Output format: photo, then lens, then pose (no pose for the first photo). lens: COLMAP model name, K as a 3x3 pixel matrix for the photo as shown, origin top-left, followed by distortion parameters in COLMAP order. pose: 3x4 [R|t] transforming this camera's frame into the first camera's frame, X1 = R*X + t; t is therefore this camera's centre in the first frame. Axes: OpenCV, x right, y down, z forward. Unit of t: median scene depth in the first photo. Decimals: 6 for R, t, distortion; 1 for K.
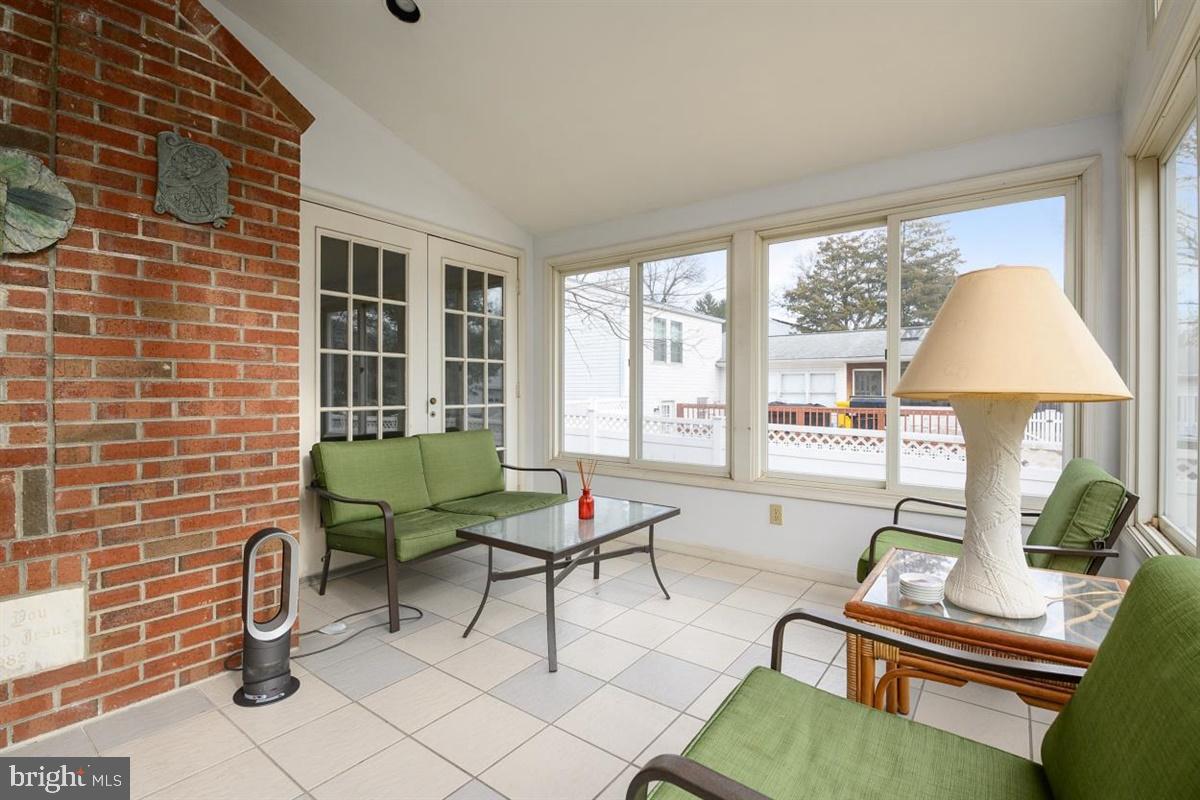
lens RADIAL K [[564.5, 0, 604.6], [0, 564.5, 394.8], [0, 0, 1]] dist [-0.011352, 0.001051]
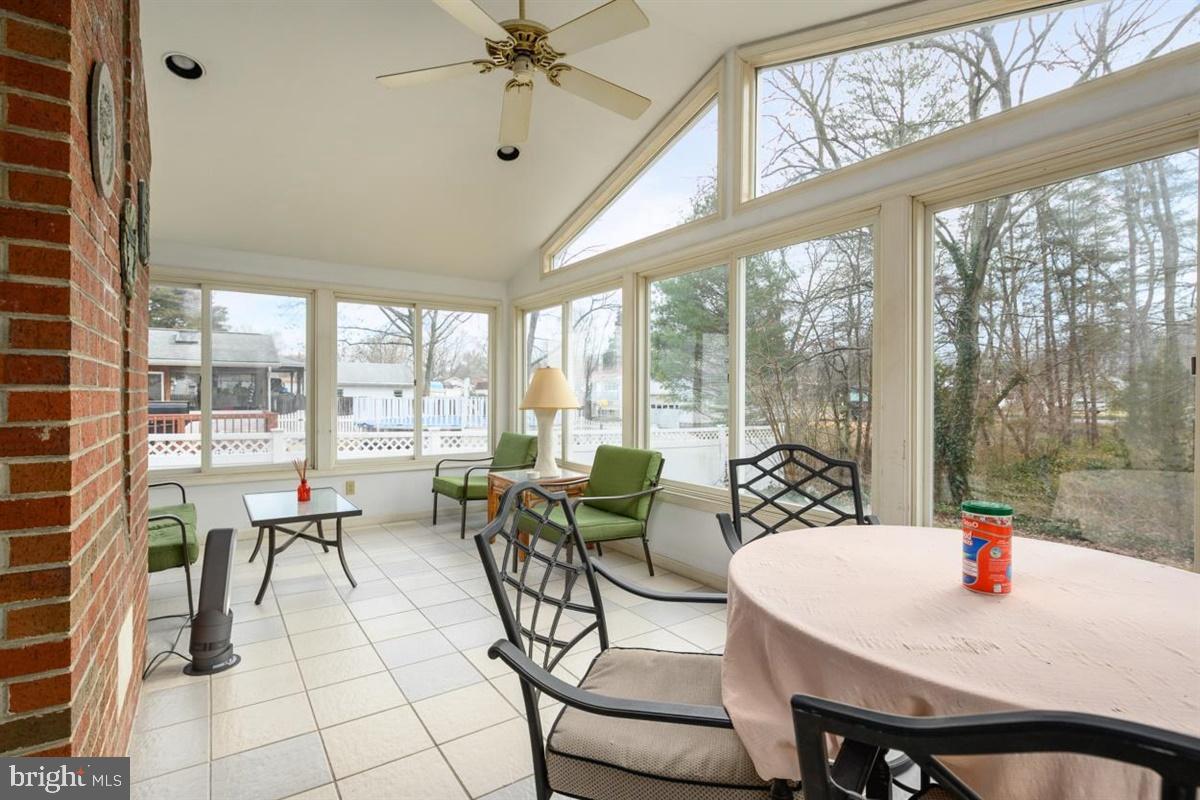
lens RADIAL K [[564.5, 0, 604.1], [0, 564.5, 398.5], [0, 0, 1]] dist [-0.011352, 0.001051]
pose [[0.320780, -0.004717, 0.947142, -0.278504], [0.001447, 0.999989, 0.004490, -0.008714], [-0.947153, -0.000070, 0.320783, -0.032125]]
